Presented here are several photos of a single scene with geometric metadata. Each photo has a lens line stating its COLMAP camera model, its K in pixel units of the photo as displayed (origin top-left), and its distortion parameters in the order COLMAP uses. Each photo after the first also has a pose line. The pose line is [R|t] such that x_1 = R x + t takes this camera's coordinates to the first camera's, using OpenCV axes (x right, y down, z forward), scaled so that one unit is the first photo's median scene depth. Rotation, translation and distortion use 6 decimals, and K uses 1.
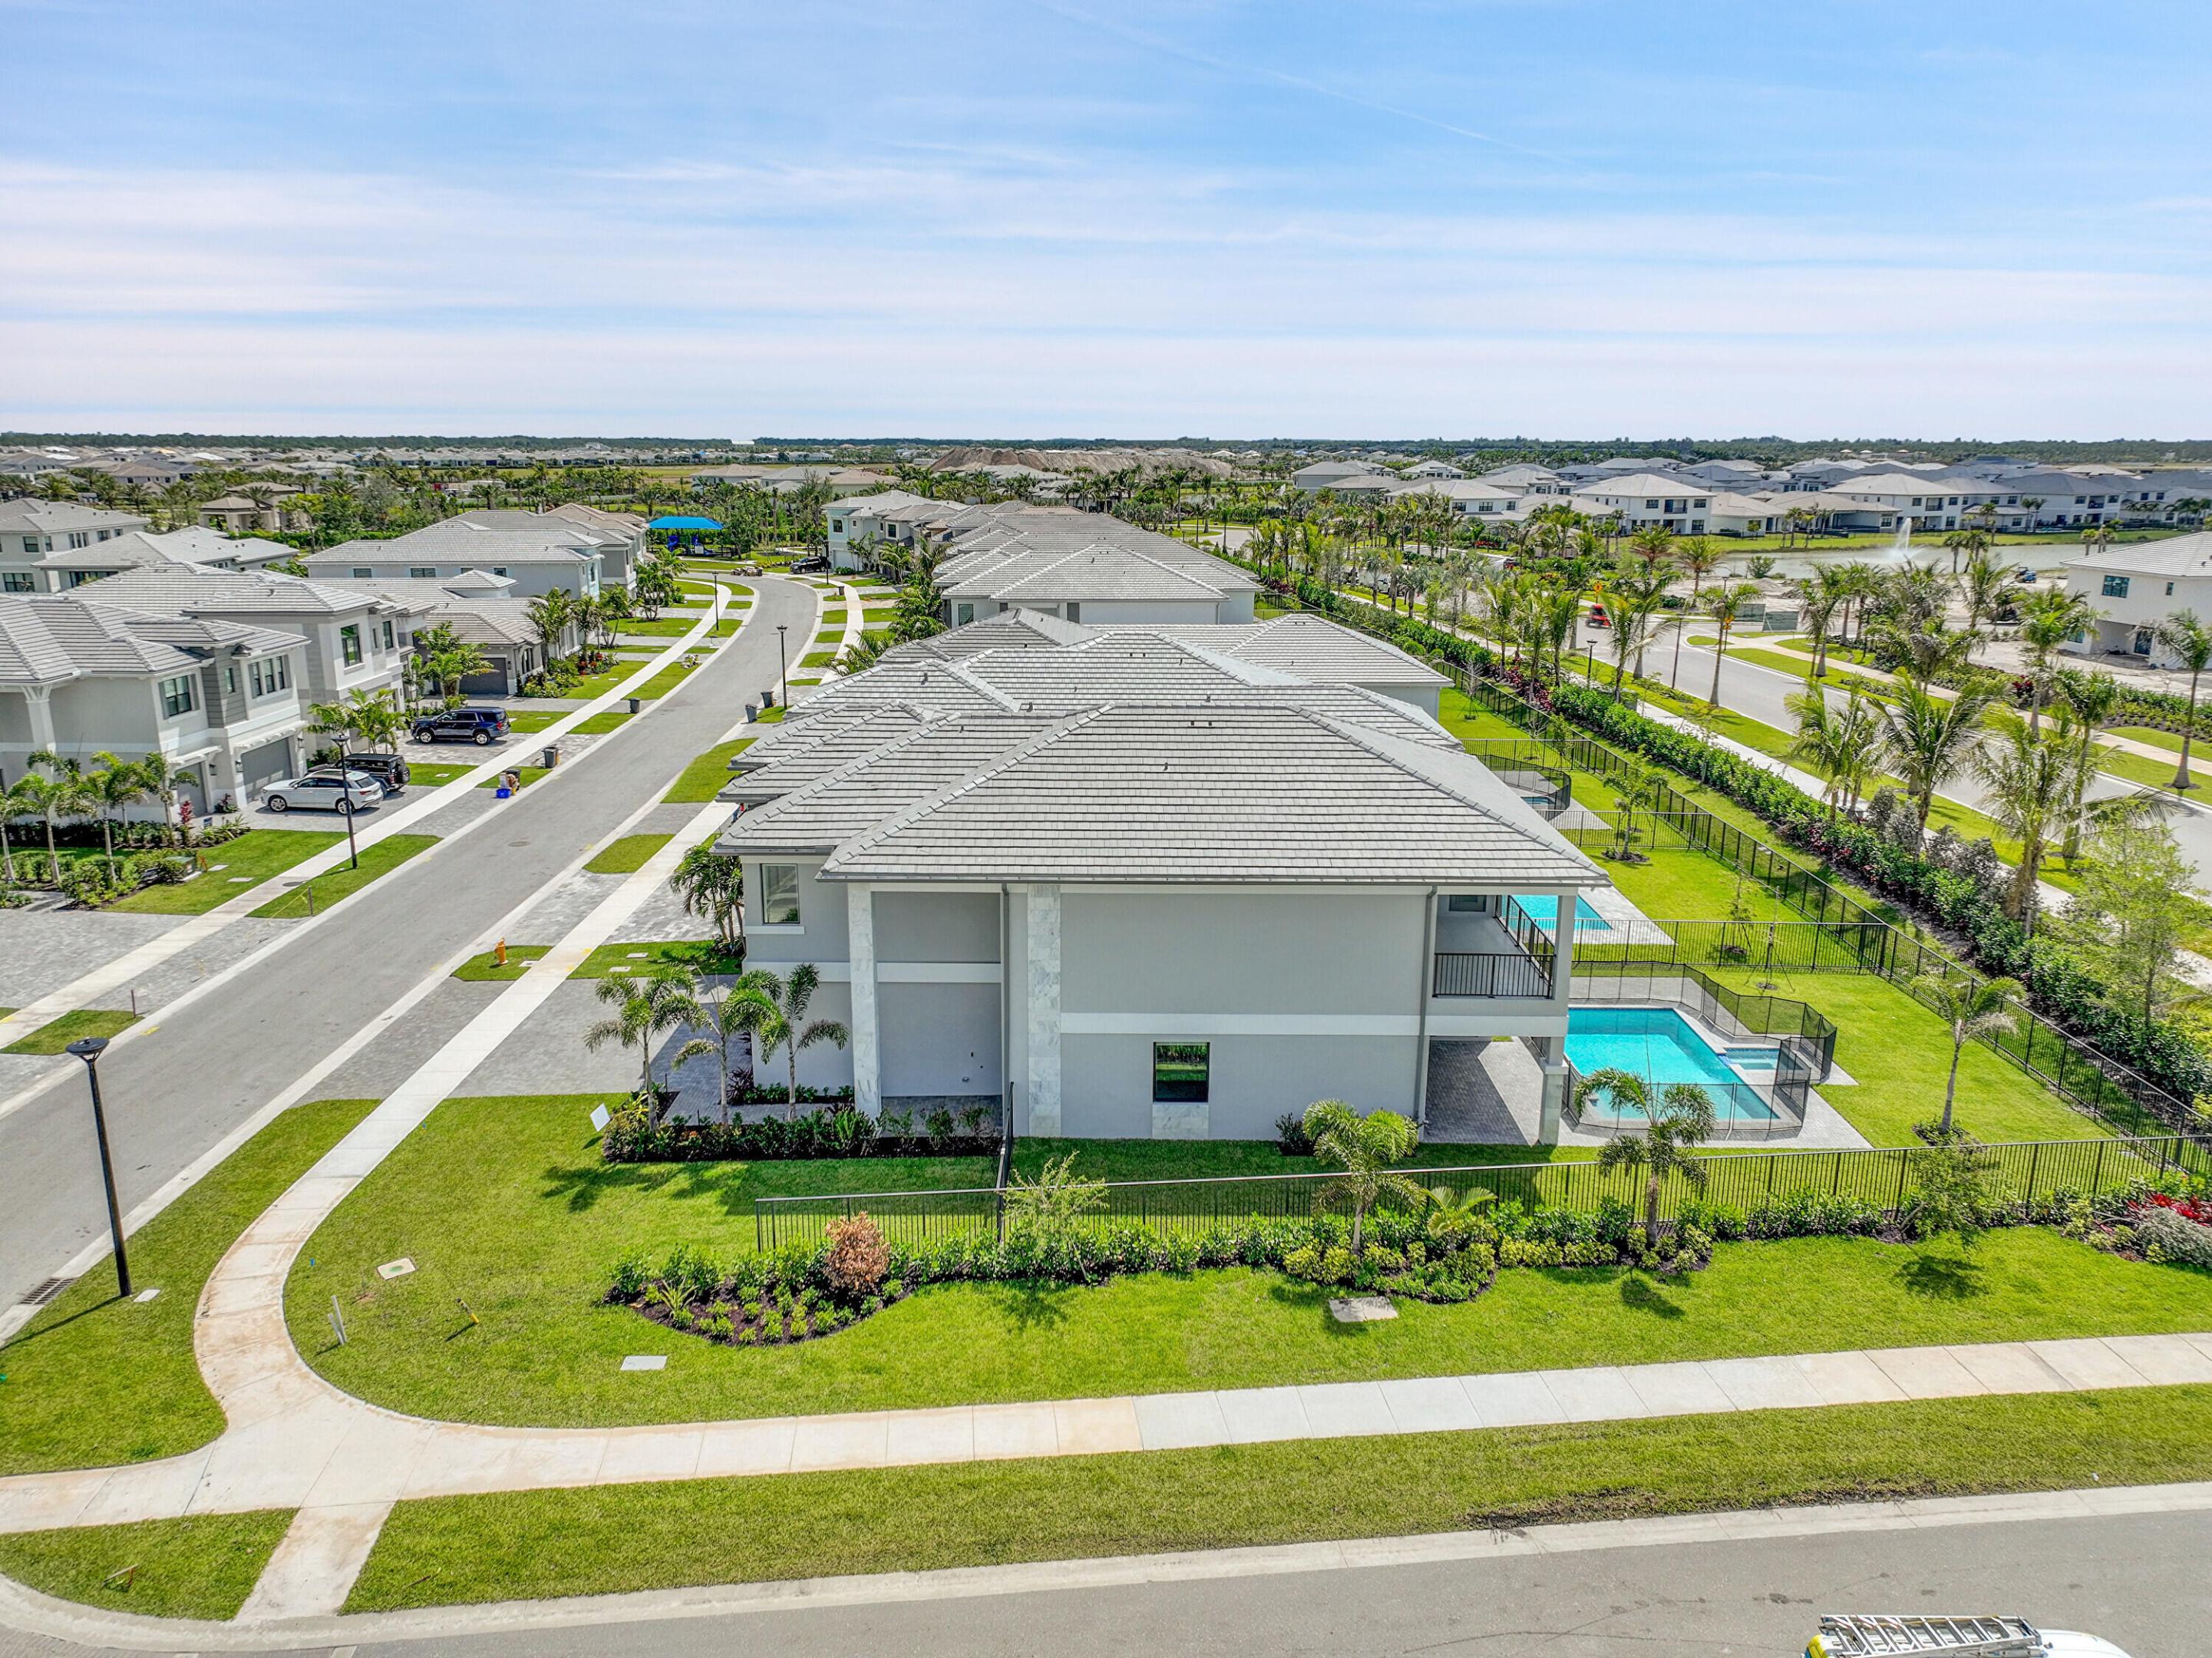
lens RADIAL K [[1552.0, 0, 1106.0], [0, 1552.0, 829.0], [0, 0, 1]] dist [-0.000313, 0.014921]
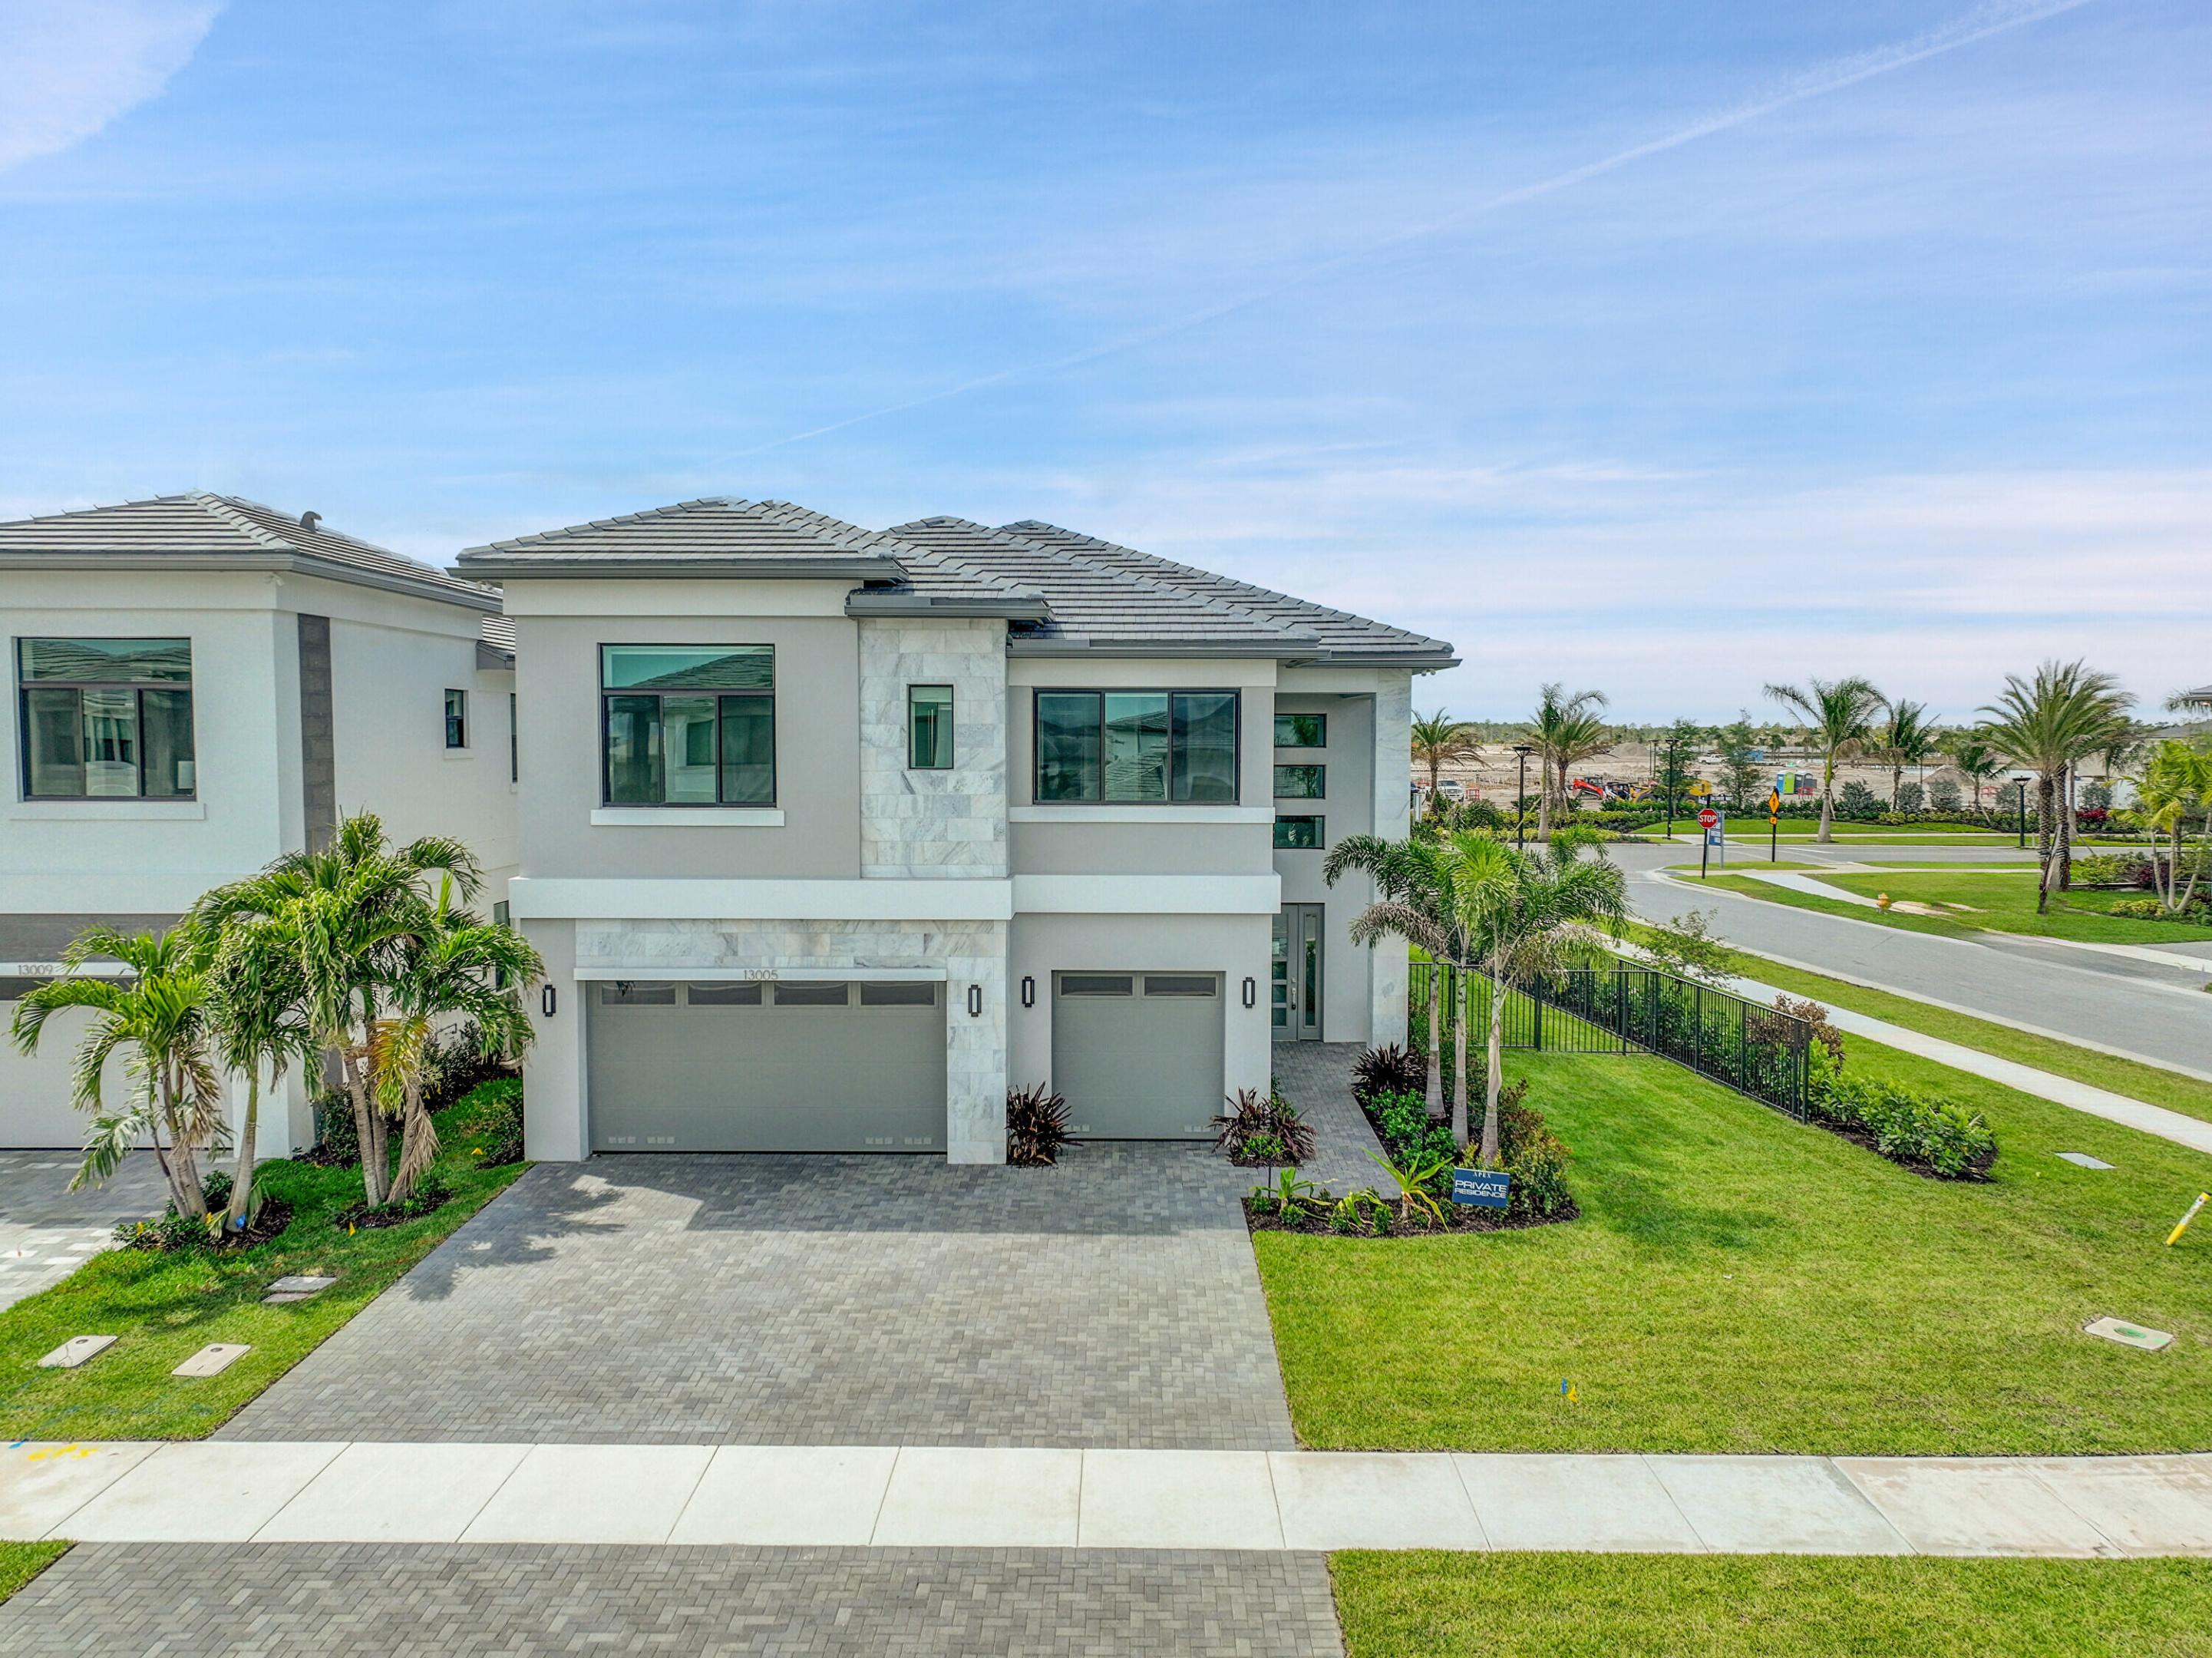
lens RADIAL K [[1552.0, 0, 1106.0], [0, 1552.0, 829.0], [0, 0, 1]] dist [-0.000313, 0.014921]
pose [[-0.001593, -0.064986, 0.997885, -0.800438], [0.240186, 0.968650, 0.063465, 0.022094], [-0.970726, 0.239779, 0.014065, 1.089891]]
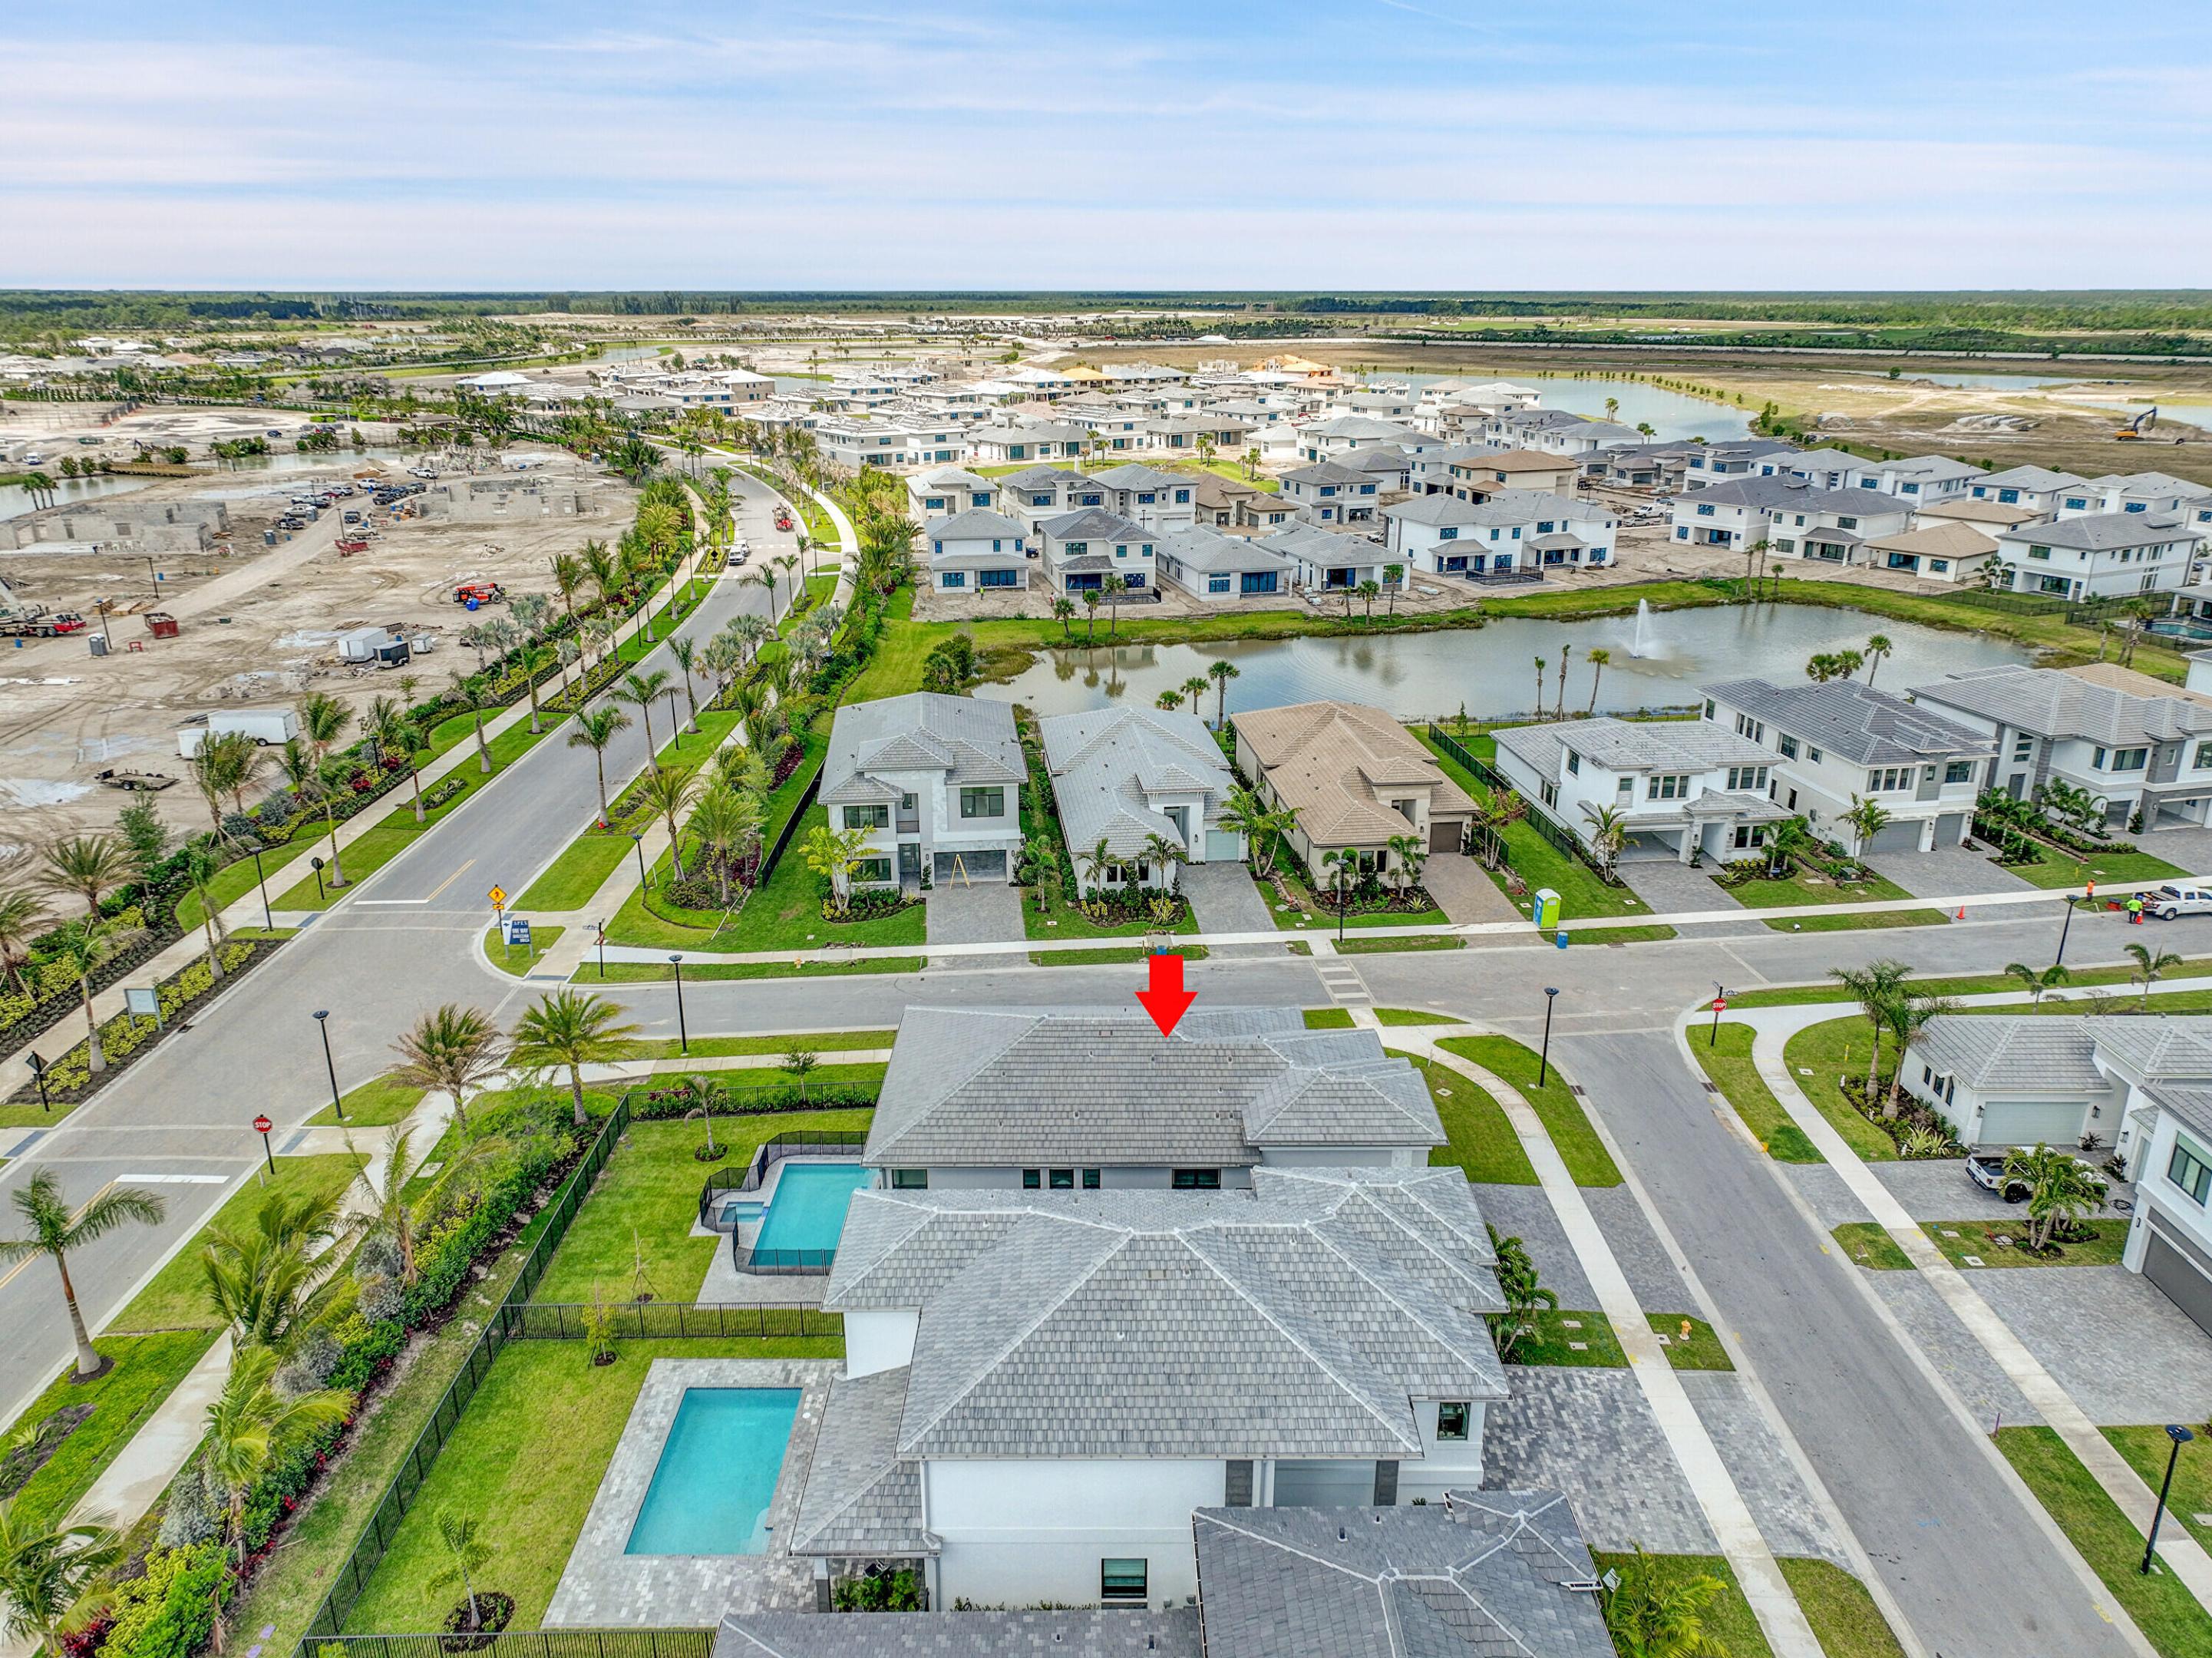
lens RADIAL K [[1552.0, 0, 1106.0], [0, 1552.0, 829.0], [0, 0, 1]] dist [-0.000313, 0.014921]
pose [[-0.999957, -0.001467, -0.009119, 0.079123], [-0.006228, 0.836141, 0.548480, -1.190237], [0.006820, 0.548513, -0.836114, 2.407641]]
